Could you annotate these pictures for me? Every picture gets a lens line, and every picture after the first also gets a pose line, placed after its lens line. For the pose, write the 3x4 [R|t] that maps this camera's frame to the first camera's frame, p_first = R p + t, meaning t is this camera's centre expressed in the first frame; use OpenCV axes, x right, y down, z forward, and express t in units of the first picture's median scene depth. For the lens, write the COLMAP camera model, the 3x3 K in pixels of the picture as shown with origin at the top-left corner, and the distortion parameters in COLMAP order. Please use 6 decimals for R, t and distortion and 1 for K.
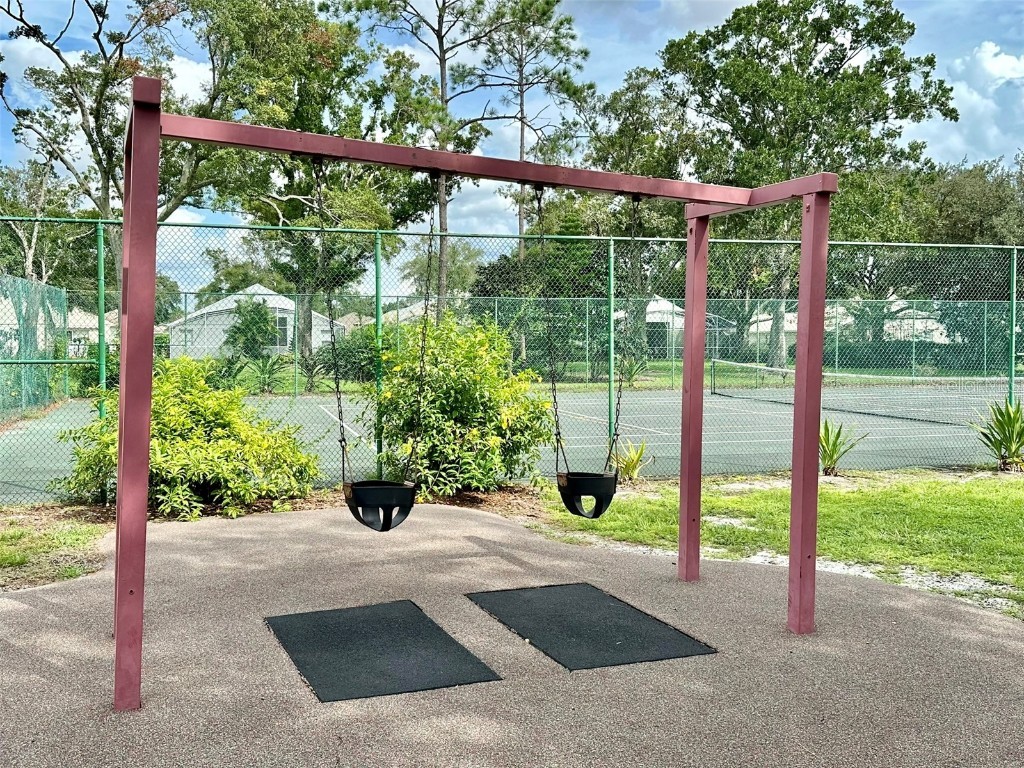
lens RADIAL K [[967.9, 0, 512.0], [0, 967.9, 384.0], [0, 0, 1]] dist [0.145612, -0.264483]
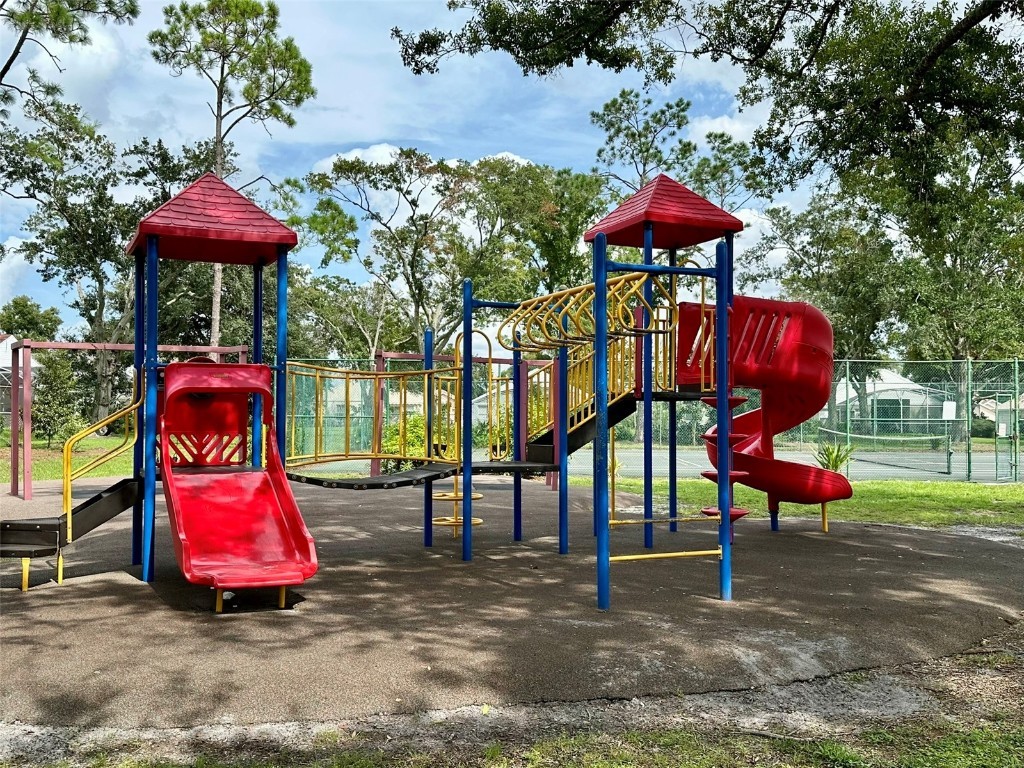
lens RADIAL K [[967.9, 0, 512.0], [0, 967.9, 384.0], [0, 0, 1]] dist [0.145612, -0.264483]
pose [[0.951135, -0.008817, -0.308651, 0.144496], [-0.016011, 0.996839, -0.077814, 0.018468], [0.308361, 0.078953, 0.947987, -0.277683]]
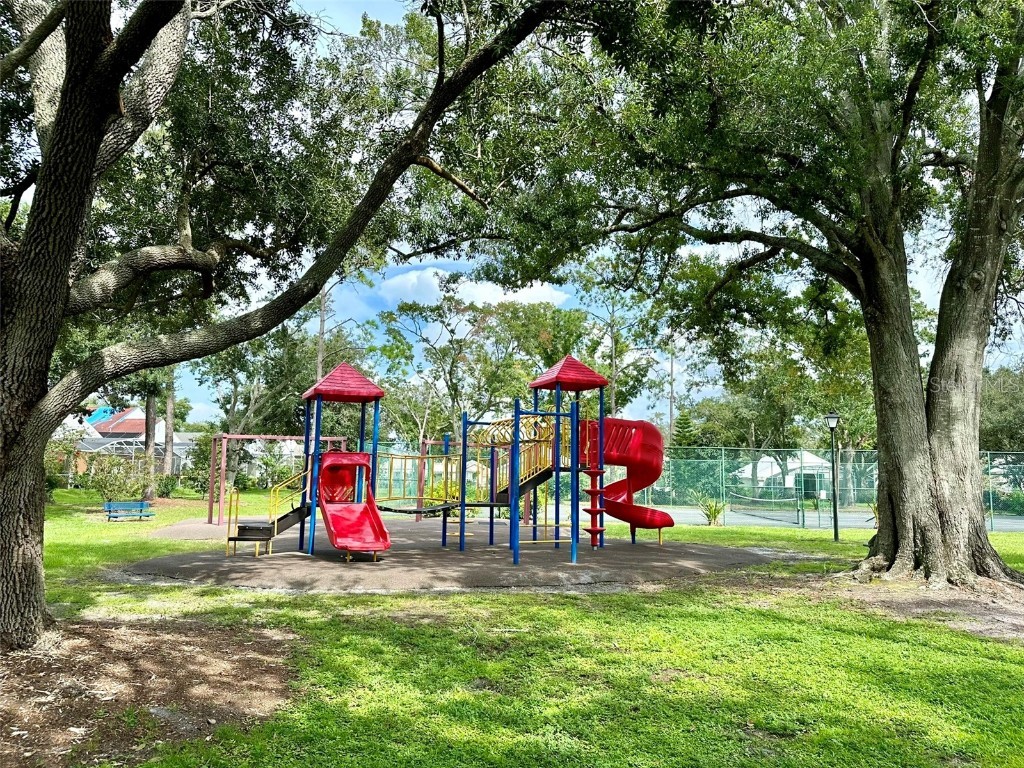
lens RADIAL K [[763.3, 0, 512.0], [0, 763.3, 384.0], [0, 0, 1]] dist [0.110198, -0.000152]
pose [[0.942951, -0.028892, -0.331675, 0.203366], [-0.030101, 0.984749, -0.171357, 0.025337], [0.331568, 0.171566, 0.927700, -0.393205]]
